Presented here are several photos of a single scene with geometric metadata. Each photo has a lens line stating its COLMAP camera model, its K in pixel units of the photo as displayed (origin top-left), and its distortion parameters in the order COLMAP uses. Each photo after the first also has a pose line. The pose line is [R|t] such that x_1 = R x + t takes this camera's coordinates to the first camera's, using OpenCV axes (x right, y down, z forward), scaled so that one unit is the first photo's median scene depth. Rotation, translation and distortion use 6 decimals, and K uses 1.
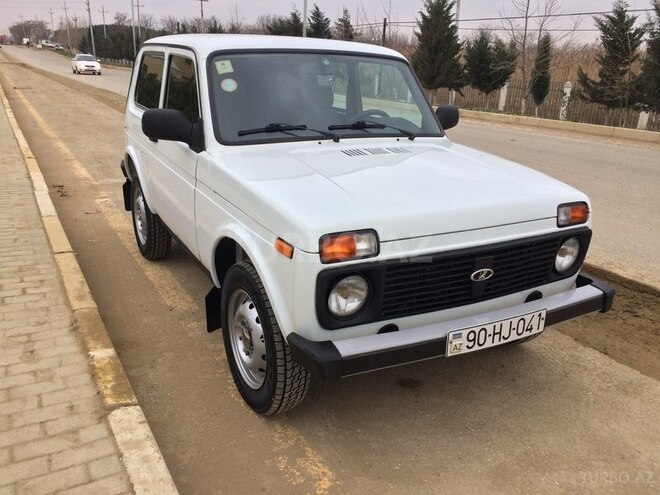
lens RADIAL K [[560.3, 0, 330.0], [0, 560.3, 247.5], [0, 0, 1]] dist [0.103399, -0.141718]
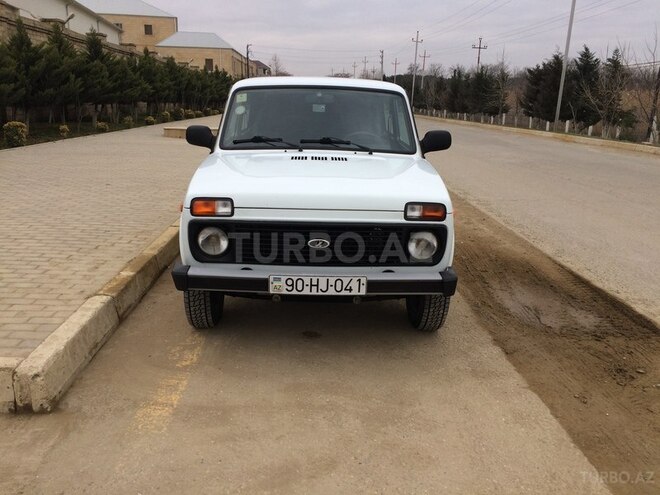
lens RADIAL K [[560.3, 0, 330.0], [0, 560.3, 247.5], [0, 0, 1]] dist [0.103399, -0.141718]
pose [[0.888174, 0.109933, -0.446163, 0.819205], [-0.142037, 0.989091, -0.039045, 0.096837], [0.437003, 0.098051, 0.894100, -0.178195]]
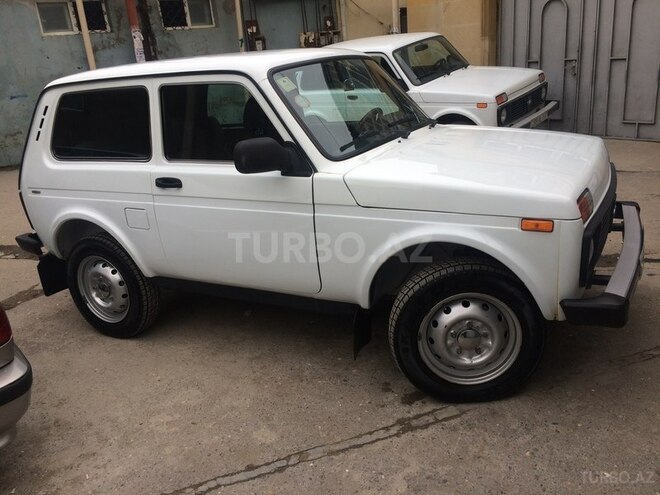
lens RADIAL K [[555.1, 0, 314.1], [0, 555.1, 256.5], [0, 0, 1]] dist [0.101819, -0.000686]
pose [[0.845539, -0.271519, 0.459719, -0.761096], [0.283994, 0.957844, 0.043385, -0.087600], [-0.452119, 0.093873, 0.887004, 0.213408]]
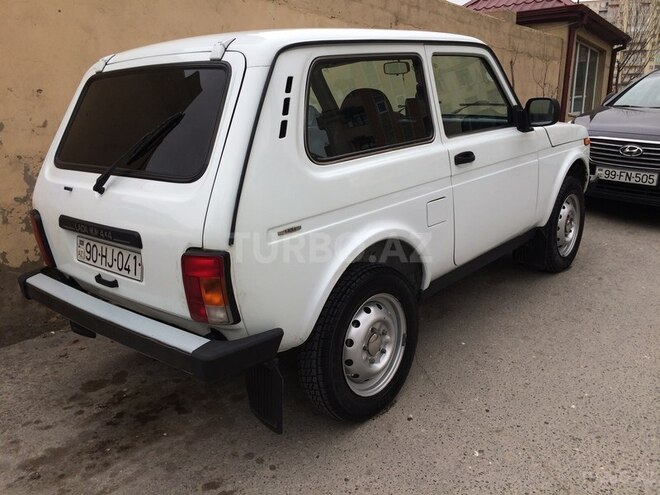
lens RADIAL K [[560.3, 0, 330.0], [0, 560.3, 247.5], [0, 0, 1]] dist [0.103399, -0.141718]
pose [[-0.331853, -0.282443, 0.900055, -1.381589], [0.352568, 0.847844, 0.396051, -0.654603], [-0.874968, 0.448761, -0.181779, 1.908395]]
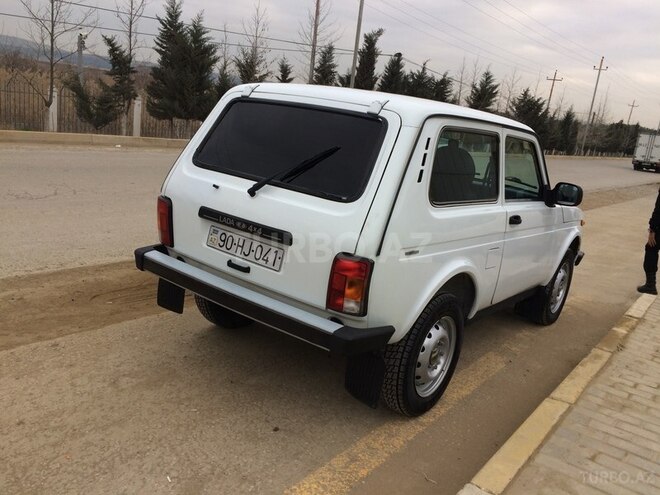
lens RADIAL K [[560.3, 0, 330.0], [0, 560.3, 247.5], [0, 0, 1]] dist [0.103399, -0.141718]
pose [[-0.383679, -0.296460, 0.874587, -1.481977], [0.151068, 0.914162, 0.376147, -0.798915], [-0.911026, 0.276442, -0.305959, 2.250118]]
